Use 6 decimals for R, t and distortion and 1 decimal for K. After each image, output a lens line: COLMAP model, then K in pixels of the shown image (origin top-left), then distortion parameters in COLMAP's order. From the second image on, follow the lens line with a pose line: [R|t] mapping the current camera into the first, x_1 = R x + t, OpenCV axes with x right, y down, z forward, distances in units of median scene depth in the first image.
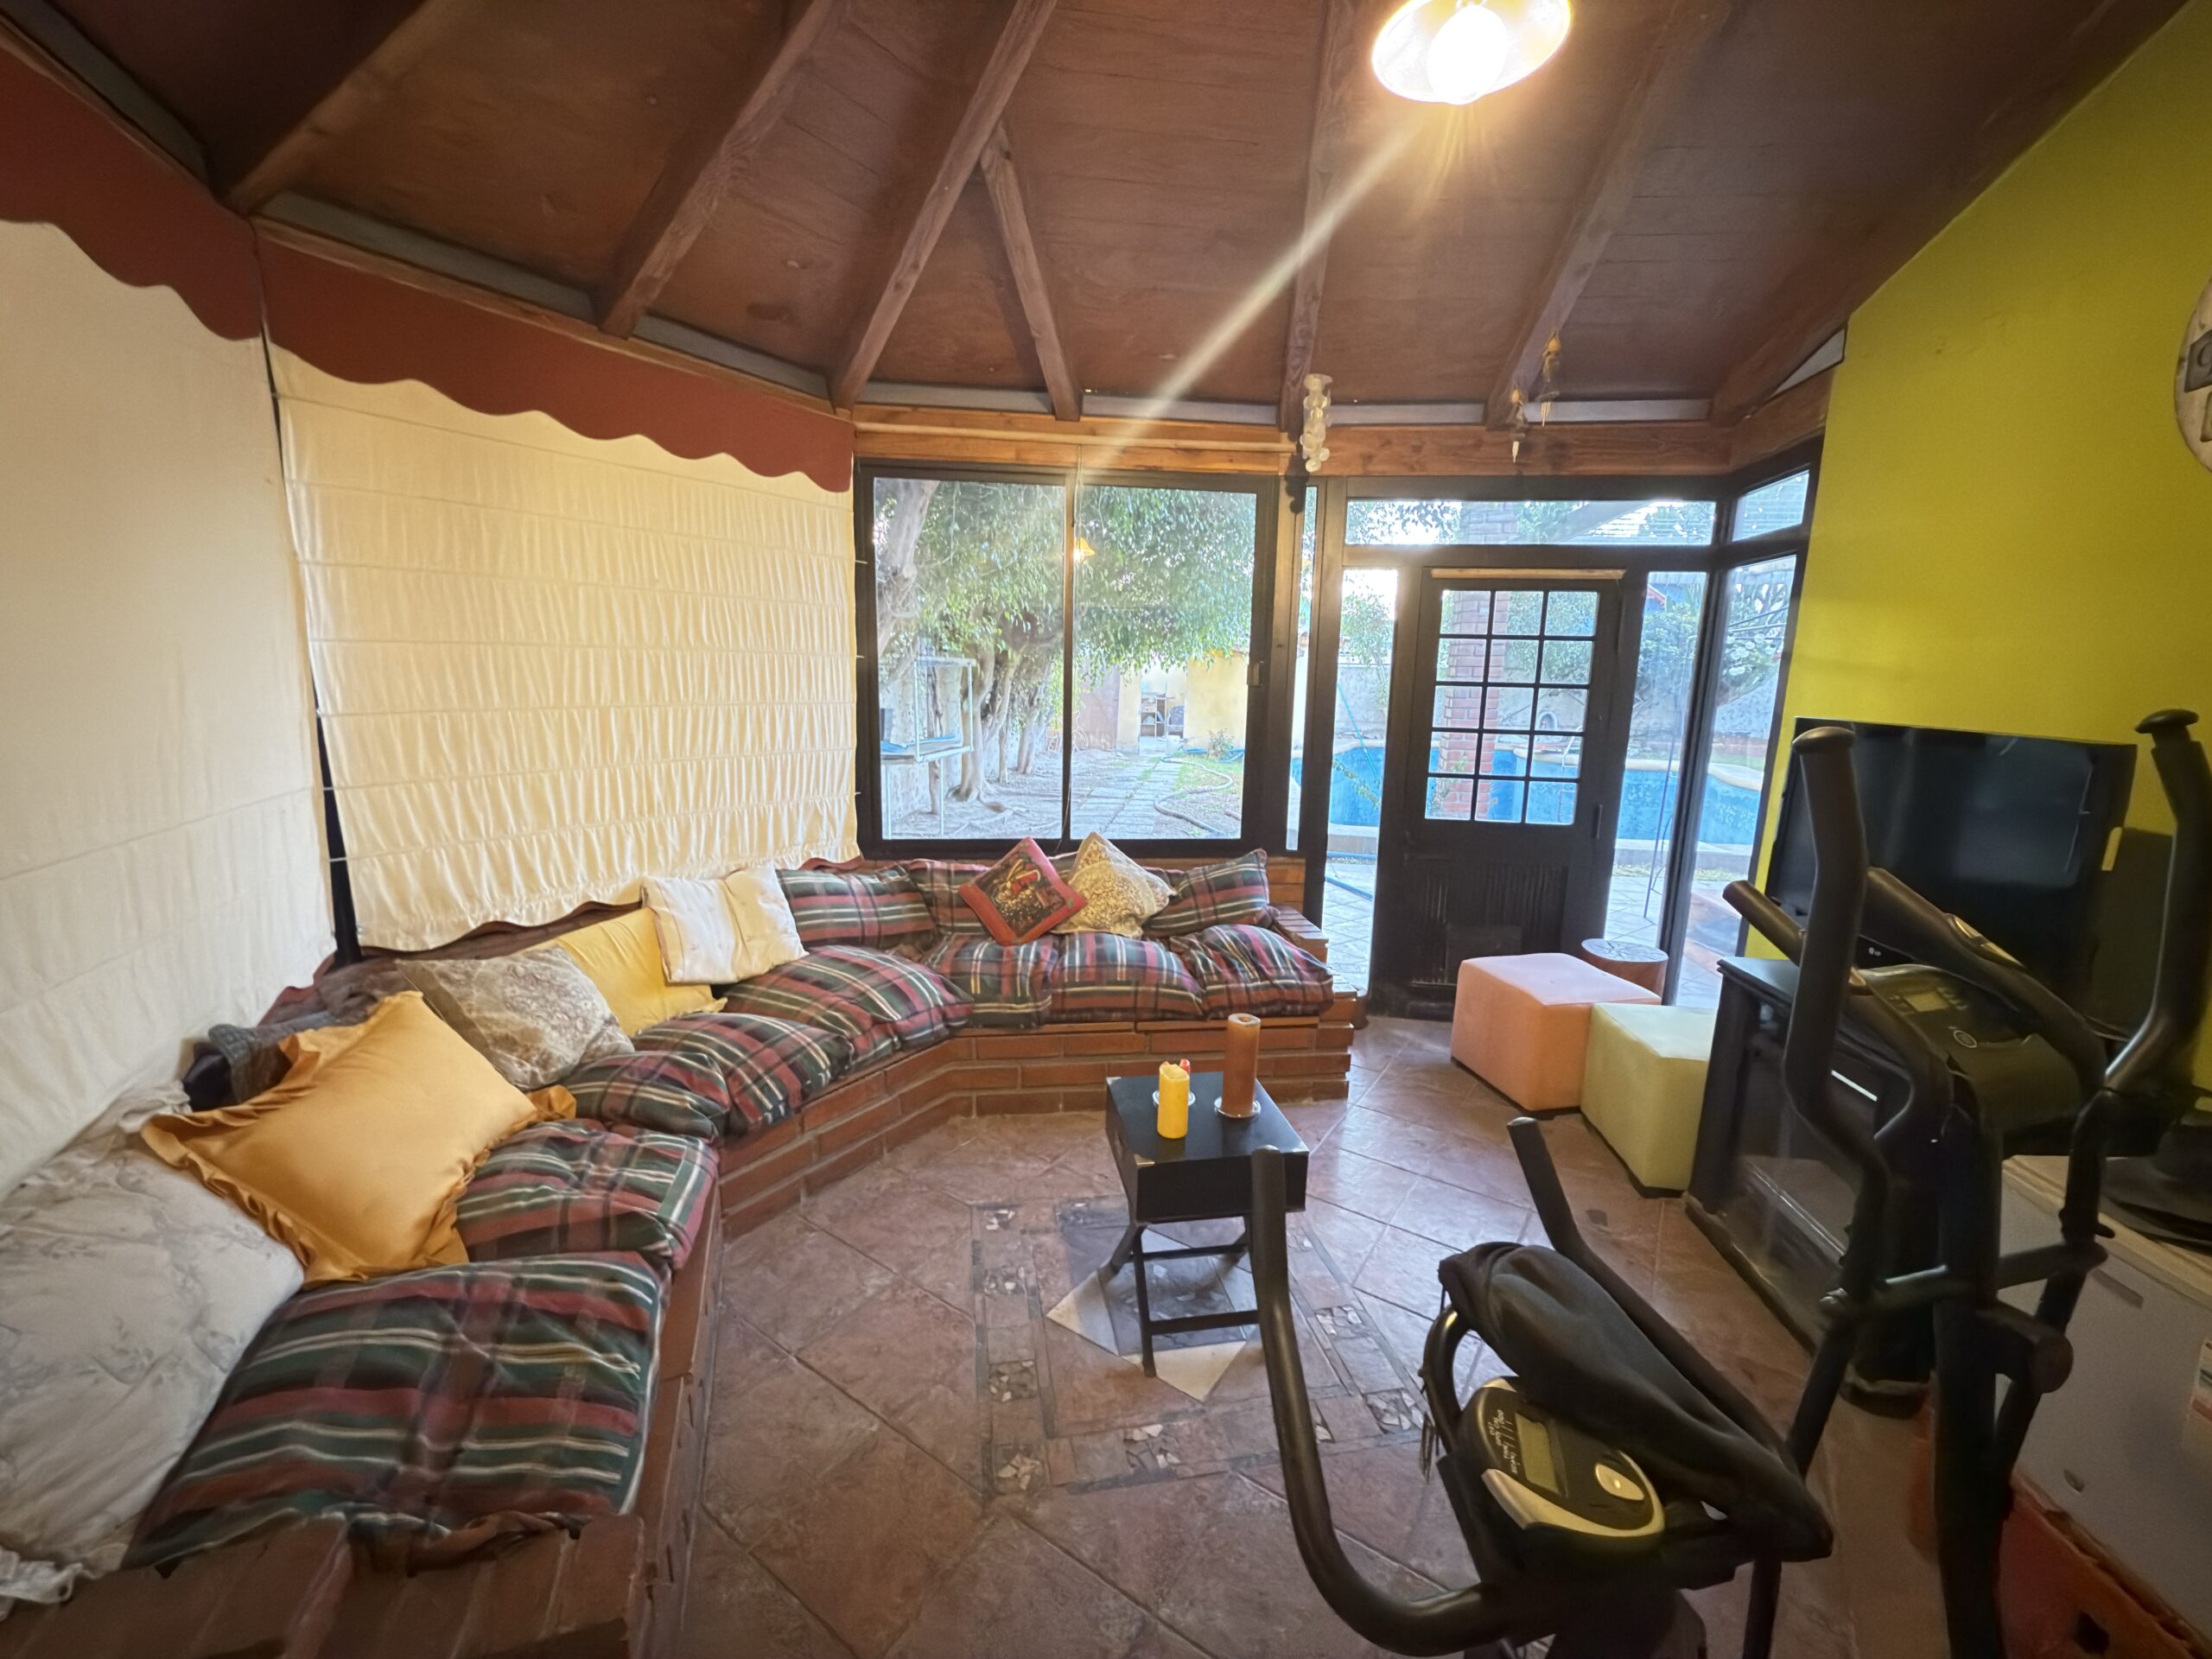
lens RADIAL K [[884.0, 0, 1099.1], [0, 884.0, 830.5], [0, 0, 1]] dist [0.001281, -0.000717]
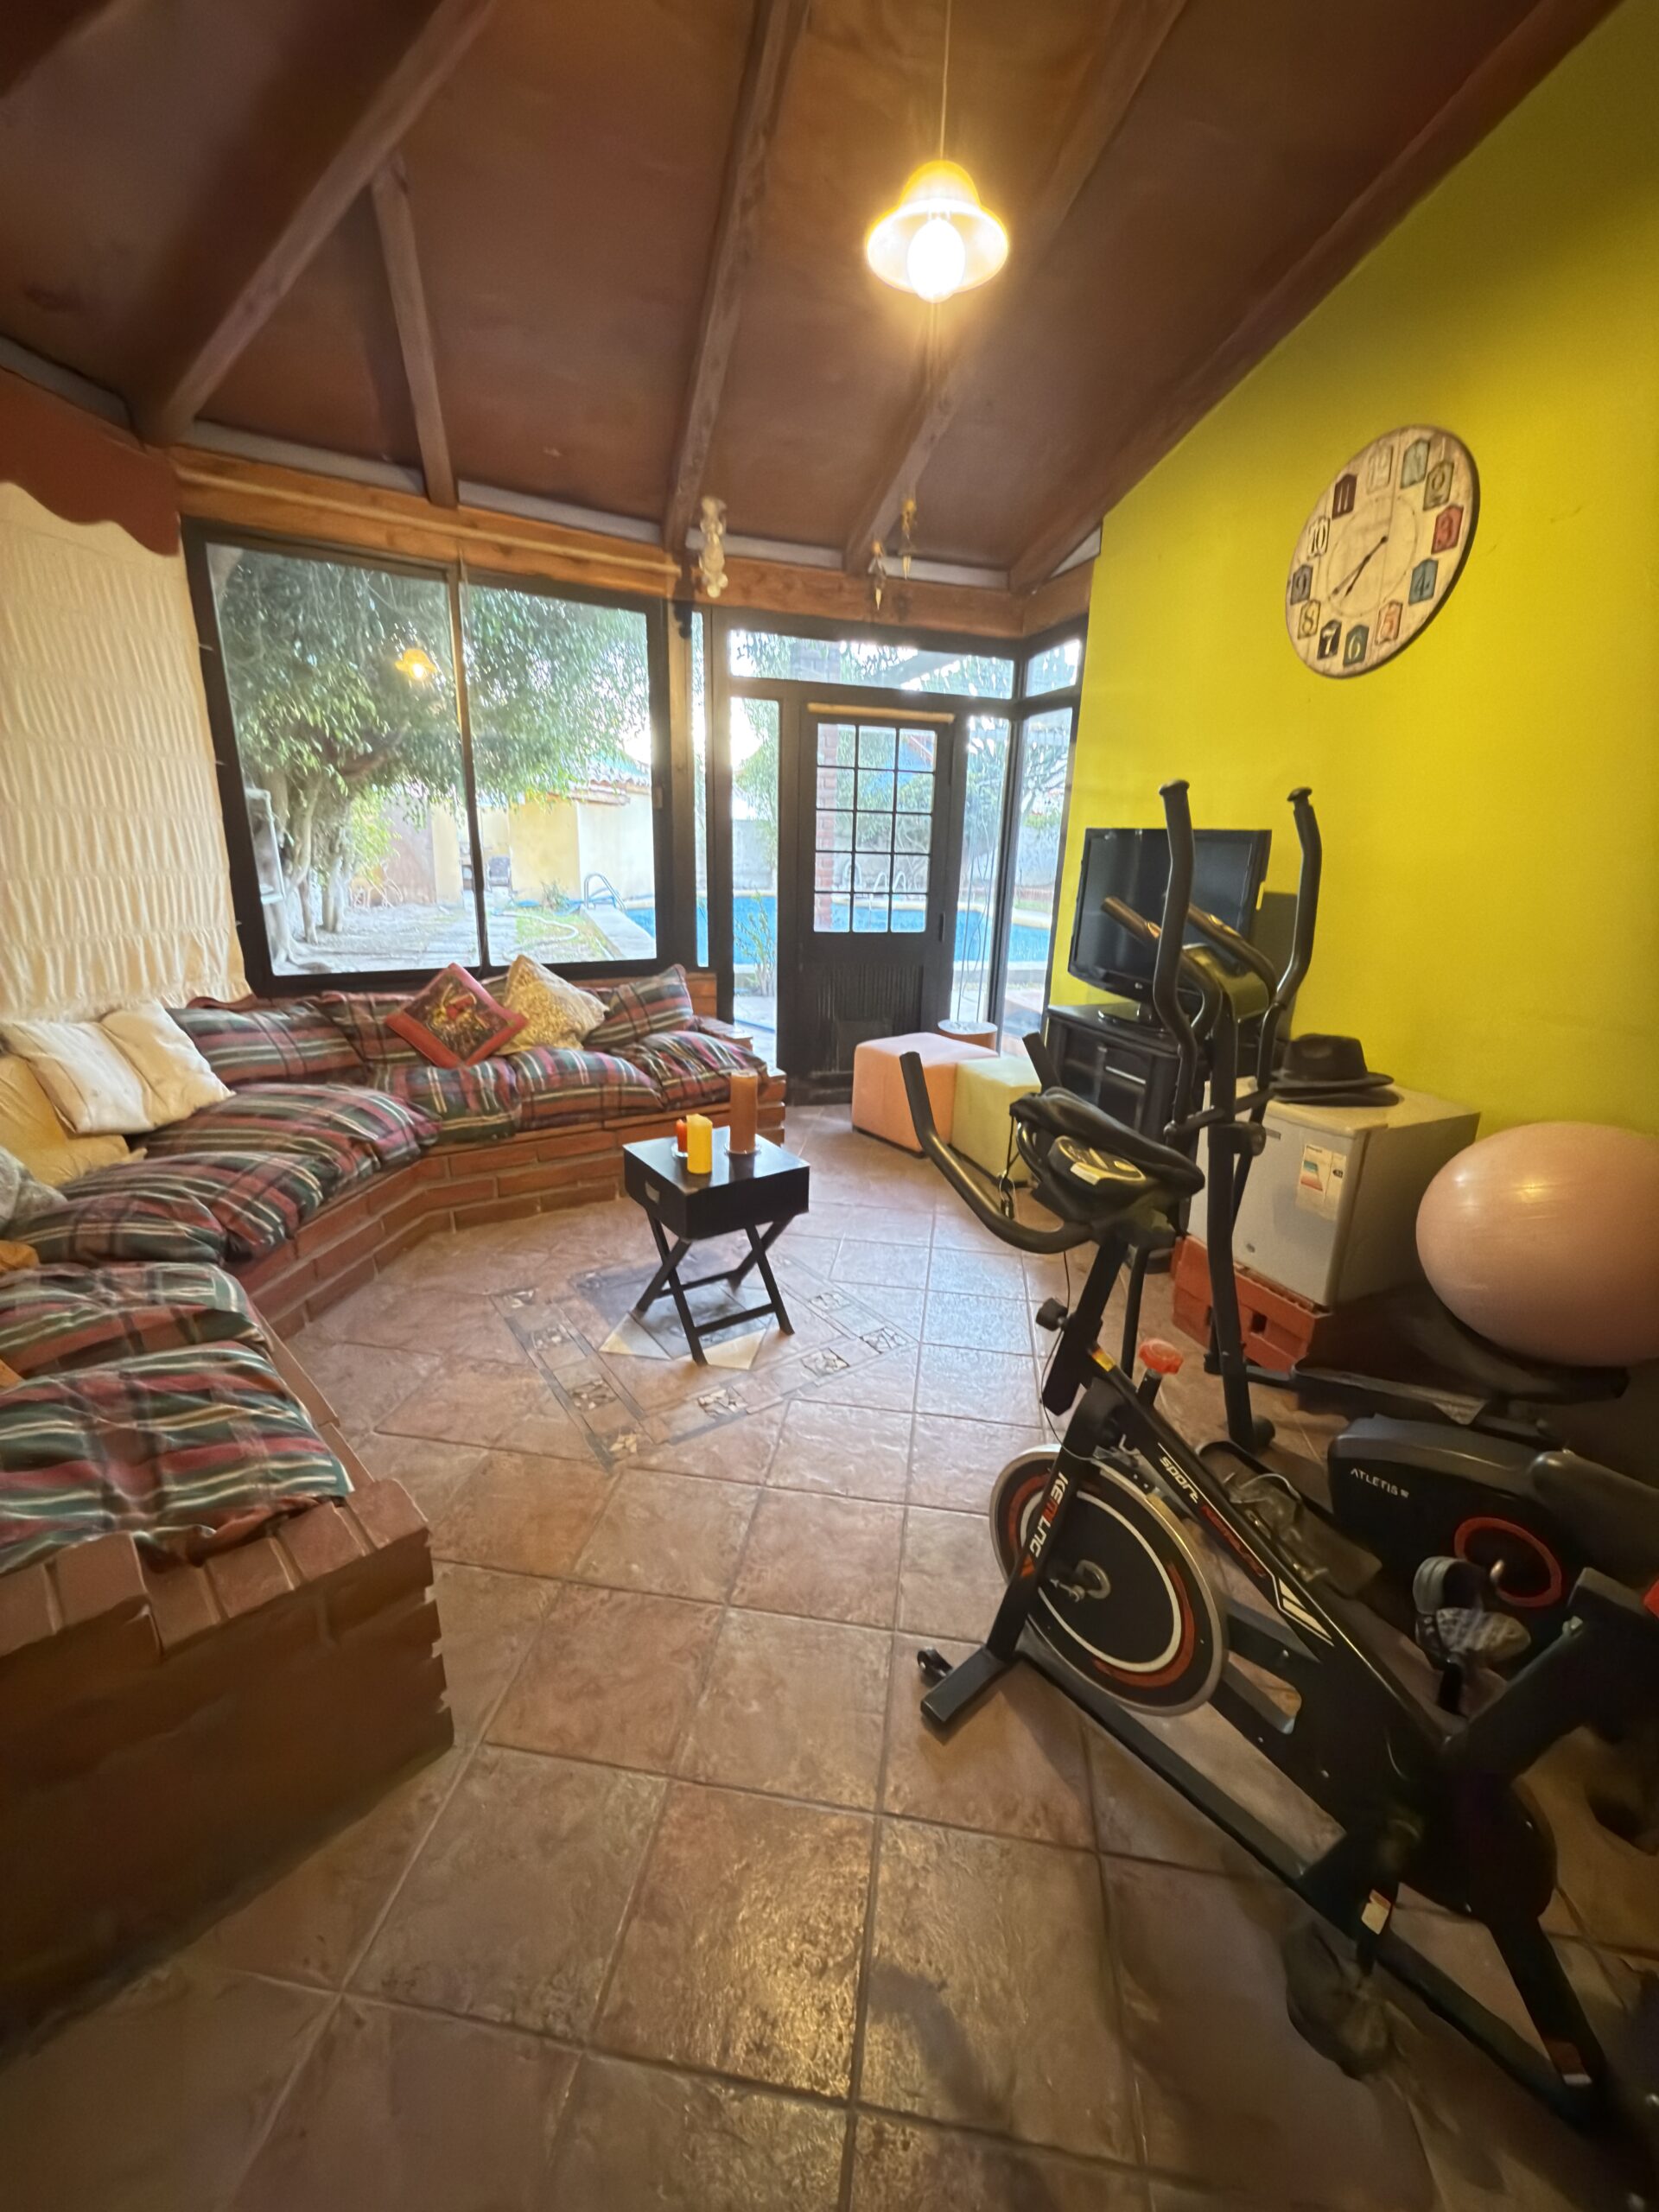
lens RADIAL K [[884.0, 0, 829.8], [0, 884.0, 1104.2], [0, 0, 1]] dist [0.001281, -0.000717]
pose [[0.900428, -0.119411, 0.418294, -0.157791], [0.064711, 0.987655, 0.142651, 0.059718], [-0.430164, -0.101378, 0.897040, -0.087123]]
